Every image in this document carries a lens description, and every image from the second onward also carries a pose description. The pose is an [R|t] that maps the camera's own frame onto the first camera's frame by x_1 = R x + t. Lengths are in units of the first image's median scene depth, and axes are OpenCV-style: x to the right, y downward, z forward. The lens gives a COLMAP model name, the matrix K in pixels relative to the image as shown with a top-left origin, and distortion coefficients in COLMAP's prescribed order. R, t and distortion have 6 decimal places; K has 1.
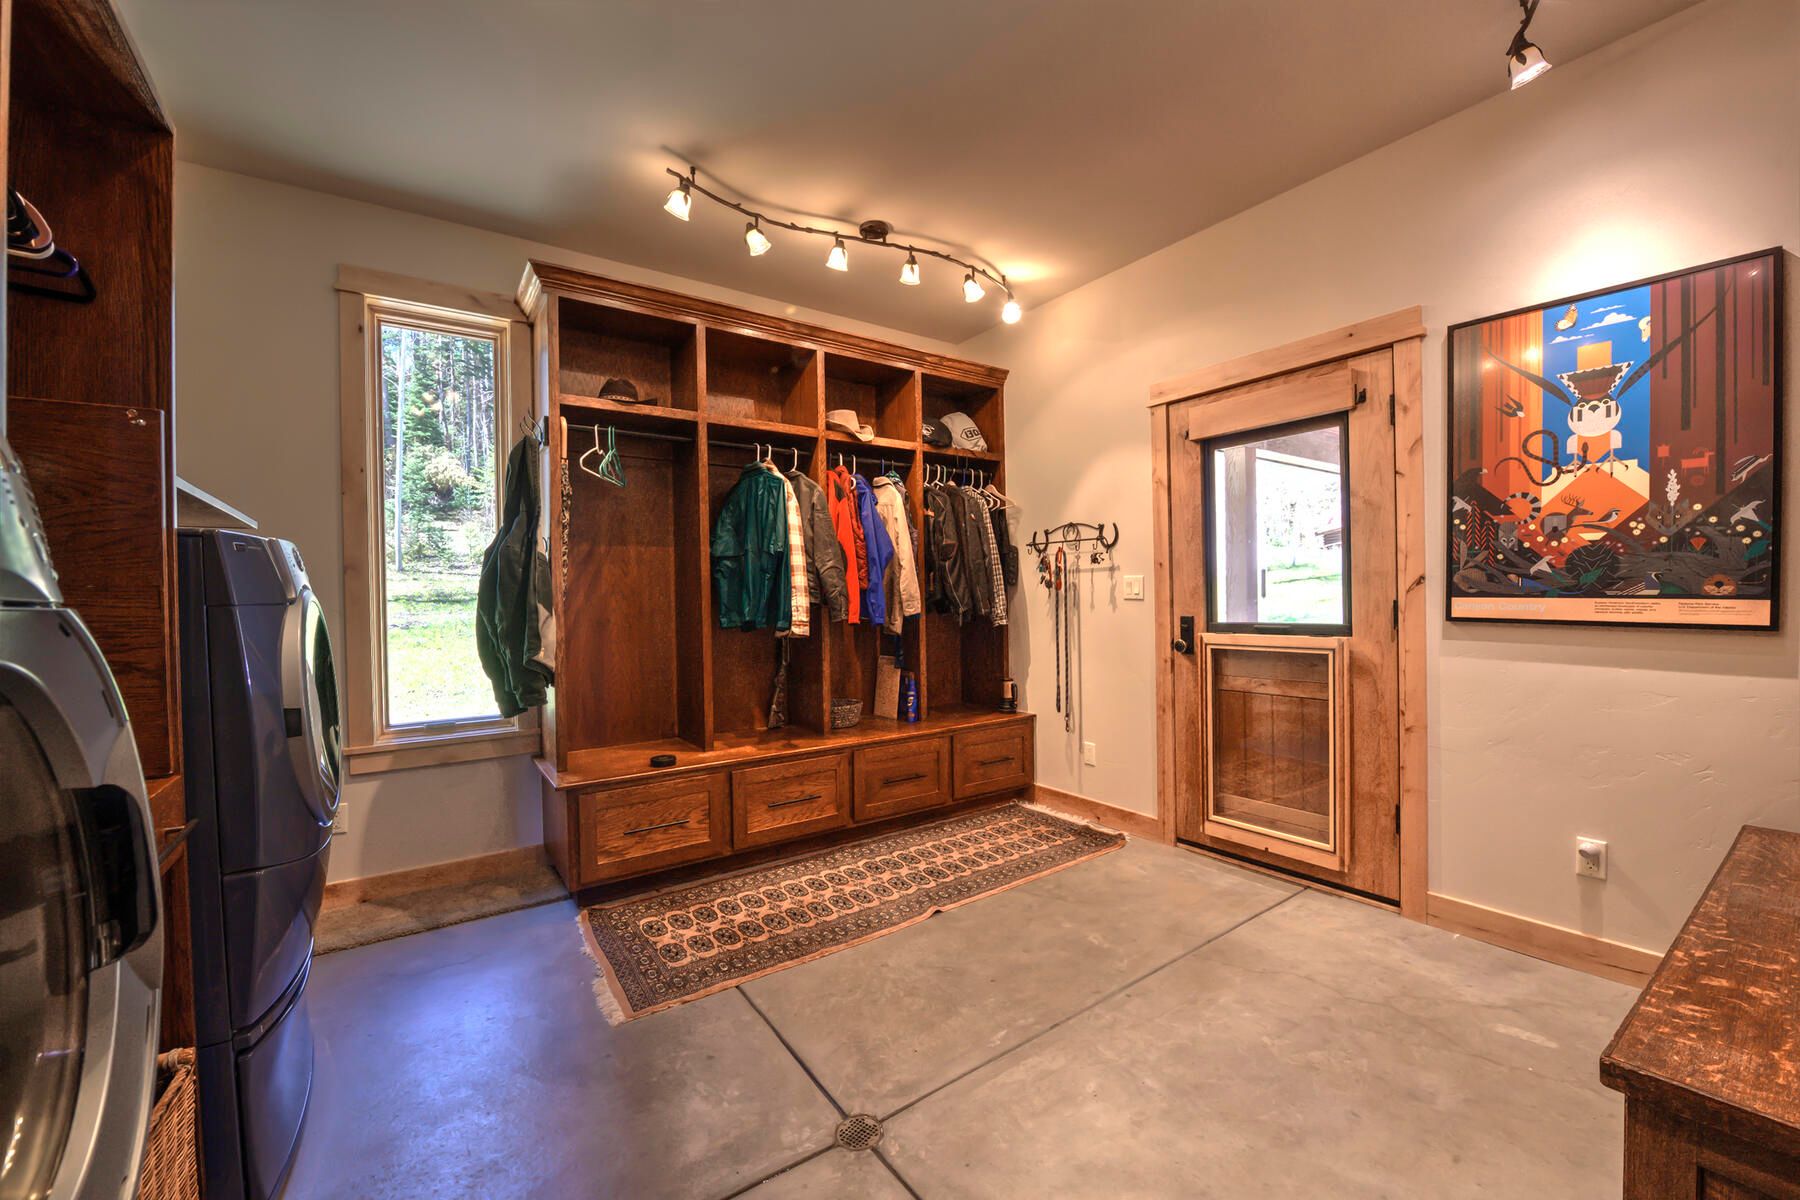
lens RADIAL K [[714.6, 0, 901.1], [0, 714.6, 603.5], [0, 0, 1]] dist [-0.017465, -0.002239]
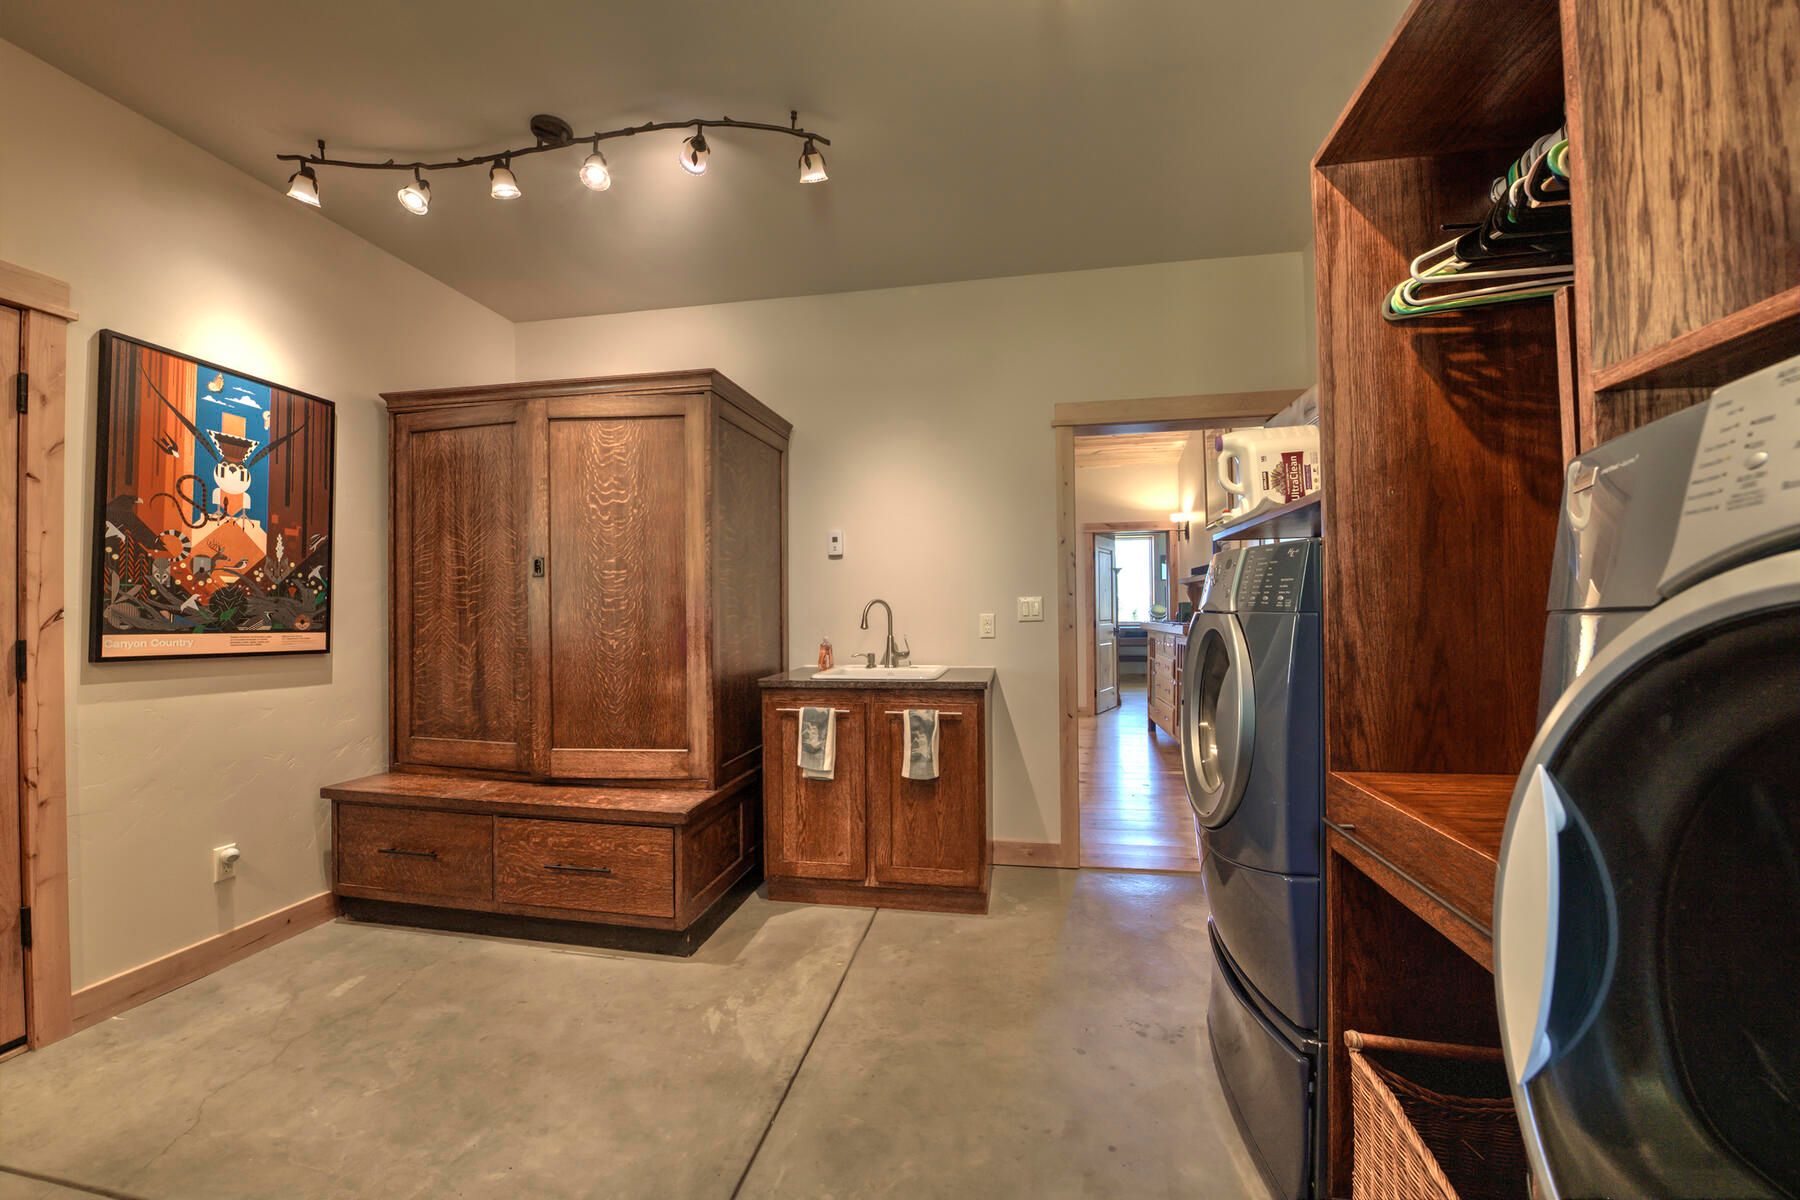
lens RADIAL K [[714.6, 0, 897.2], [0, 714.6, 605.1], [0, 0, 1]] dist [-0.017465, -0.002239]
pose [[-0.704915, 0.030787, 0.708624, -0.590317], [0.028621, 0.999479, -0.014952, -0.005143], [-0.708714, 0.009741, -0.705428, 1.012822]]
